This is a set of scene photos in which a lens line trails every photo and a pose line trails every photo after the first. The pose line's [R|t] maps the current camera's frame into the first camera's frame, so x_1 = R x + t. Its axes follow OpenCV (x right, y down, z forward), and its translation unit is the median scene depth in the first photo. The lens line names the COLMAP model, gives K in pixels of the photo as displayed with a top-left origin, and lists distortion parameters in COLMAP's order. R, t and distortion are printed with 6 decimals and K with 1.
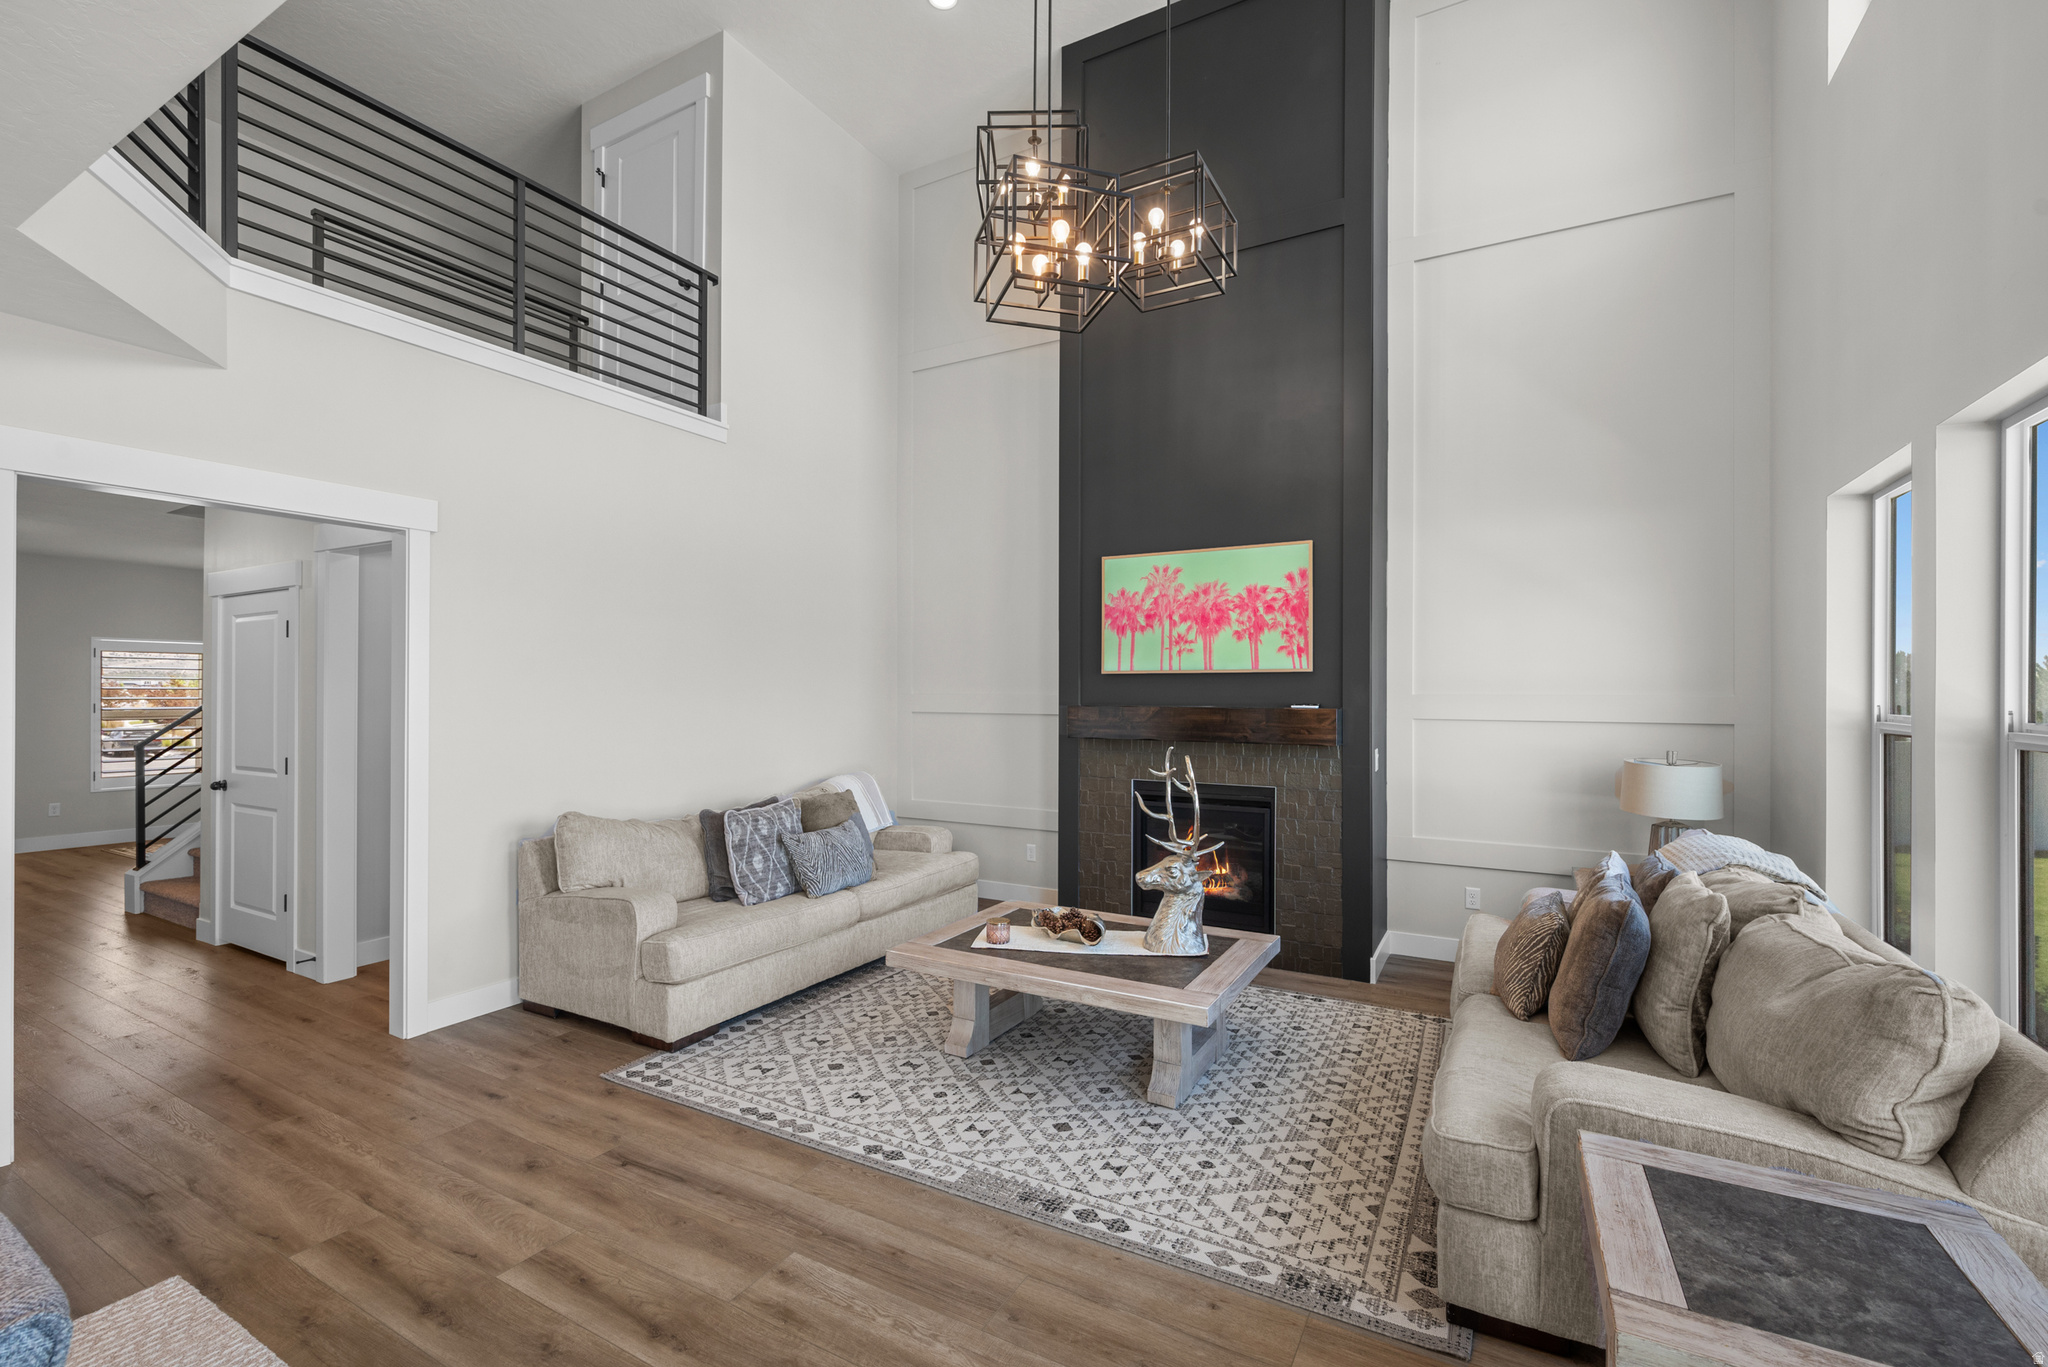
lens RADIAL K [[859.8, 0, 1036.8], [0, 859.8, 689.3], [0, 0, 1]] dist [-0.001533, 0.002355]
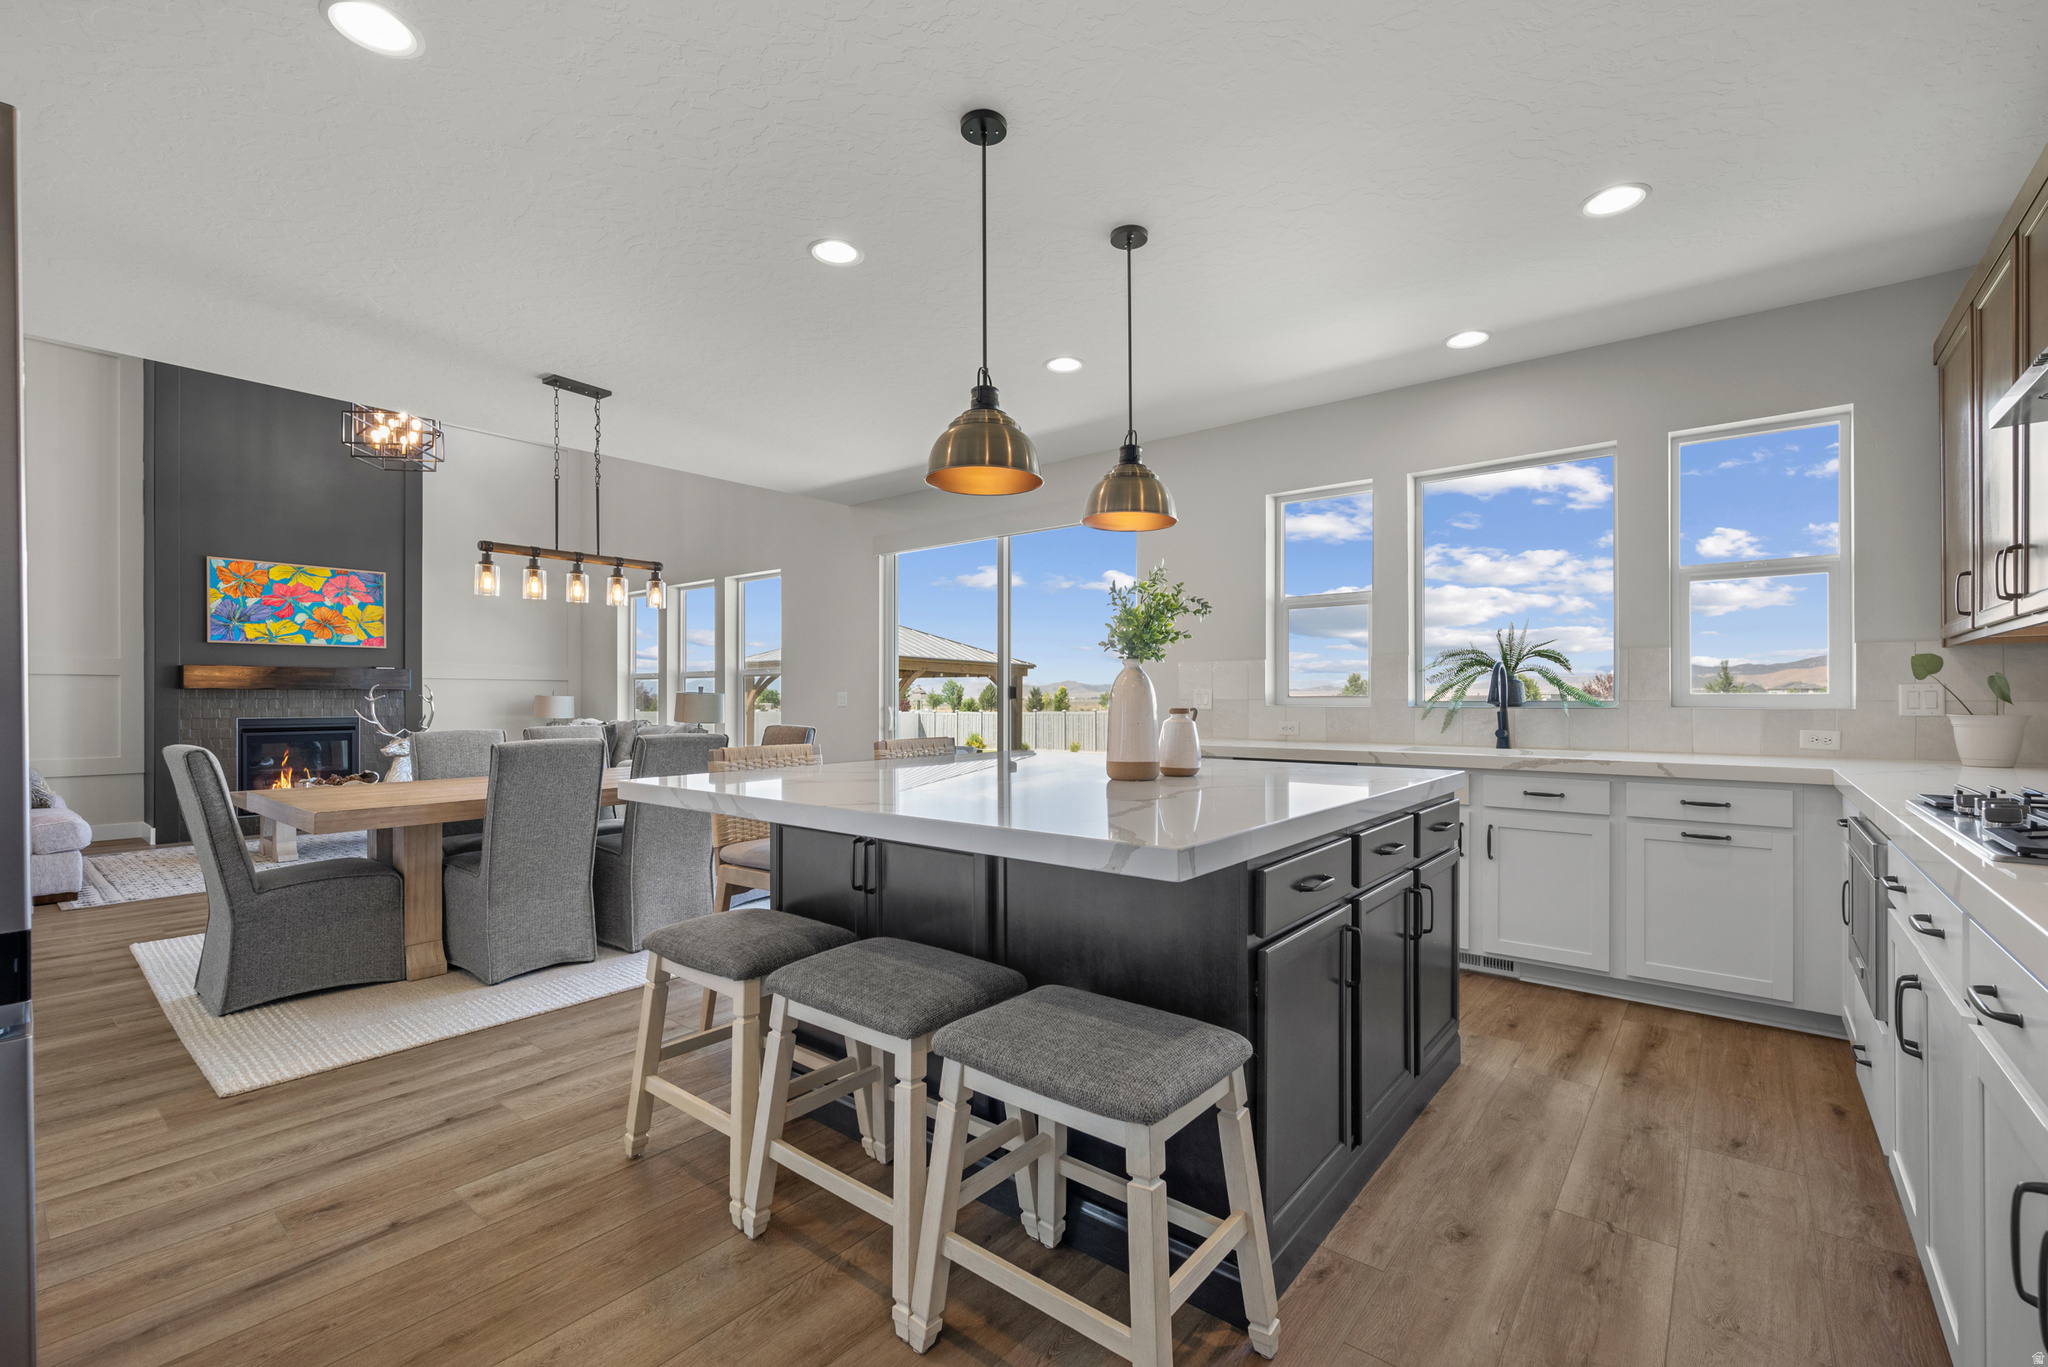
lens RADIAL K [[859.8, 0, 1000.2], [0, 859.8, 706.5], [0, 0, 1]] dist [-0.001533, 0.002355]
pose [[0.196513, -0.012397, 0.980423, -1.538452], [-0.003001, 0.999908, 0.013245, 0.094386], [-0.980497, -0.005545, 0.196457, -0.743302]]
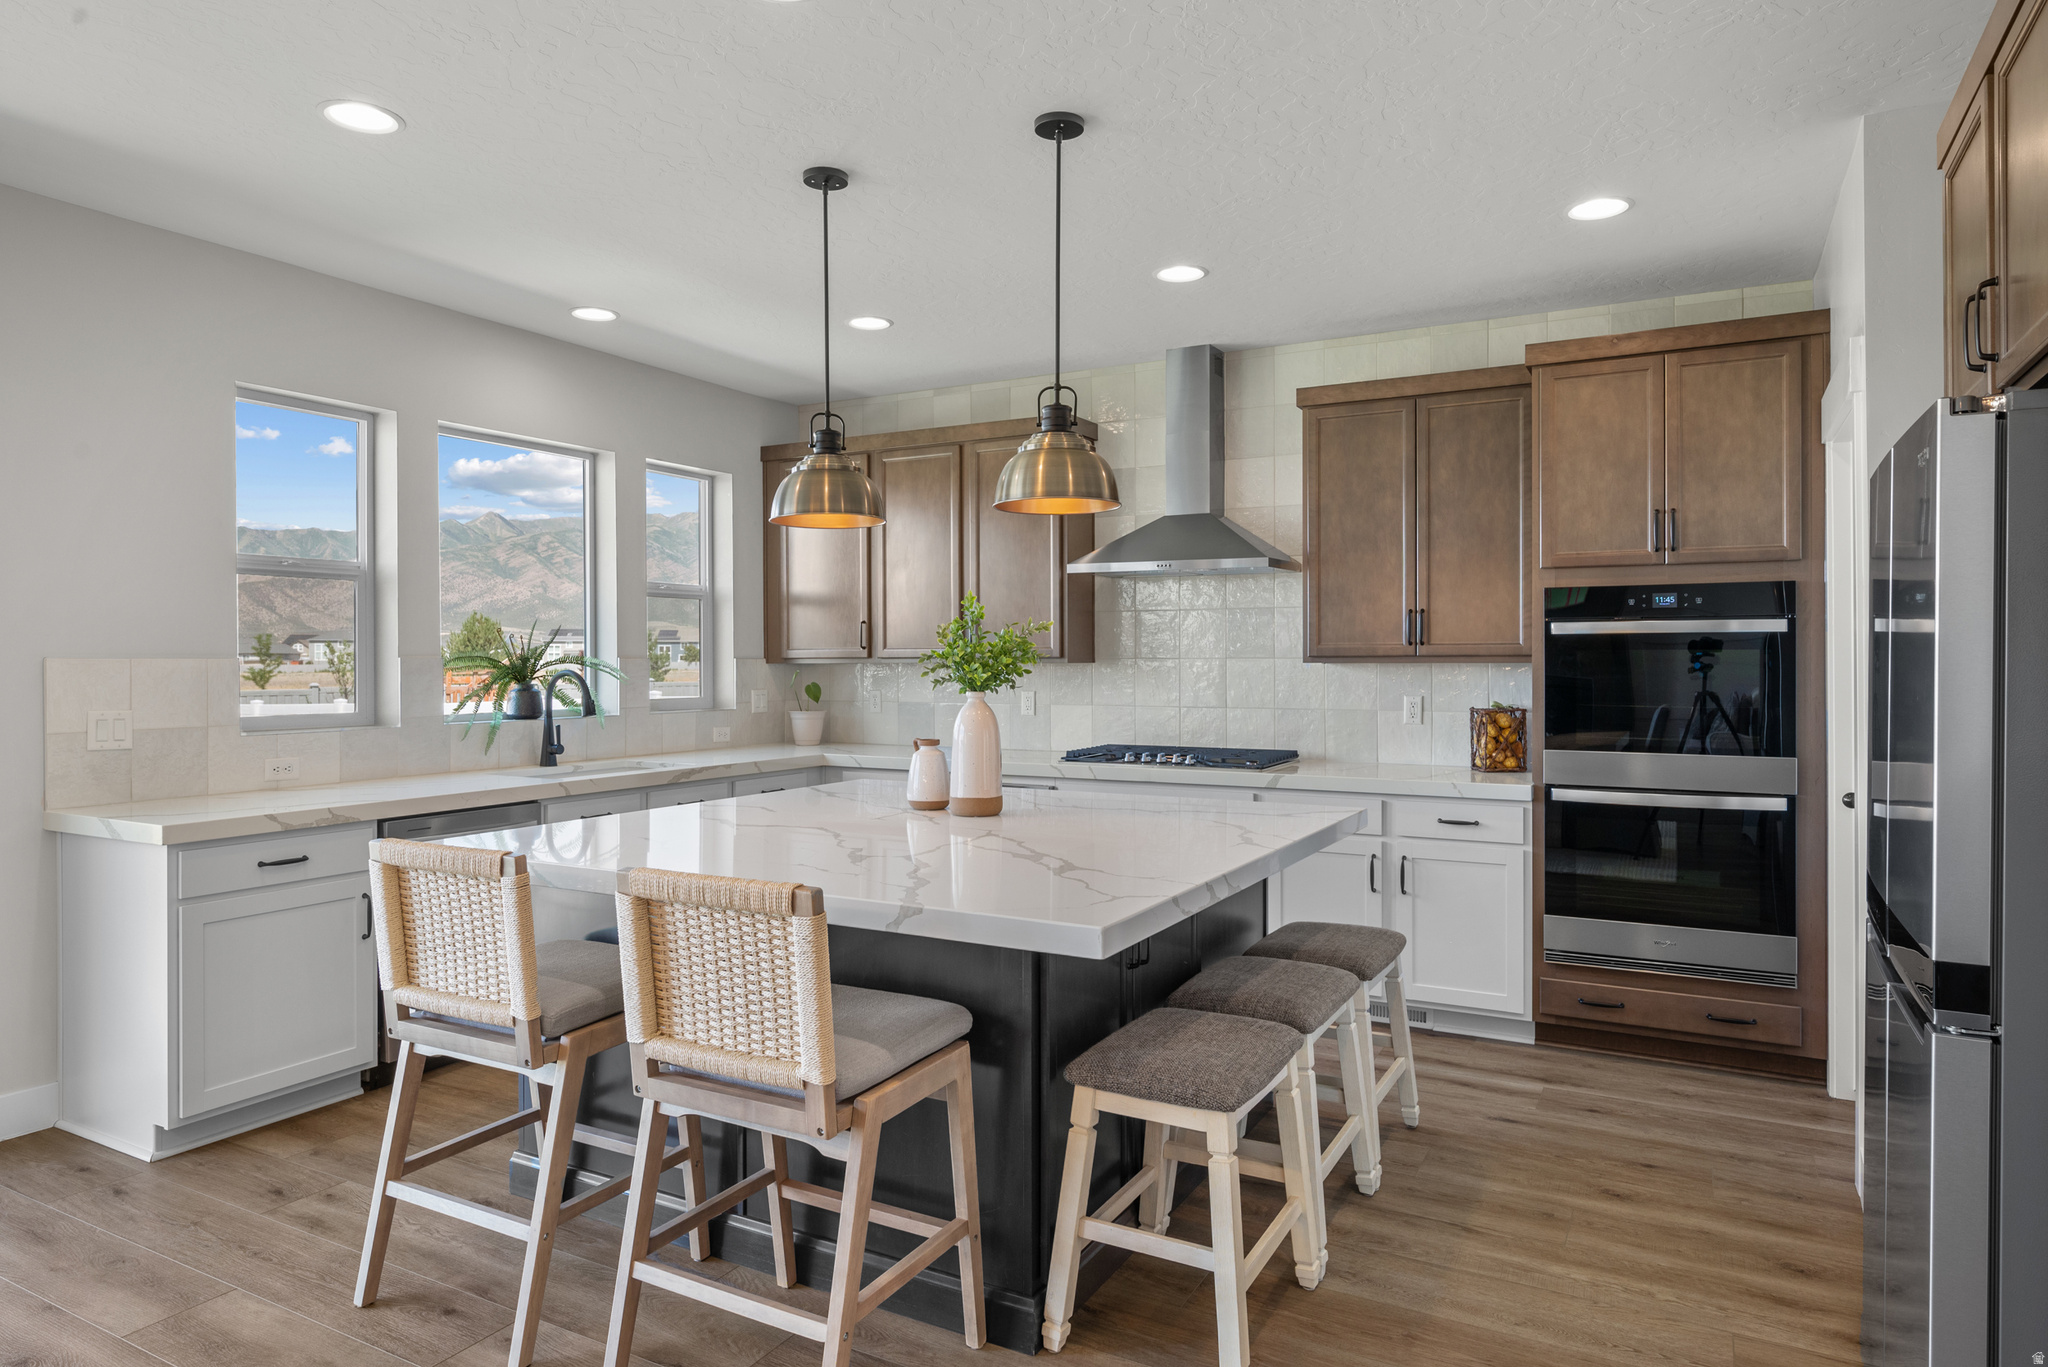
lens RADIAL K [[1252.9, 0, 1015.1], [0, 1252.9, 671.1], [0, 0, 1]] dist [-0.007334, -0.000383]
pose [[-0.999975, 0.000205, 0.007049, -0.855556], [0.000252, 0.999977, 0.006714, 0.040223], [-0.007048, 0.006716, -0.999953, 0.311367]]
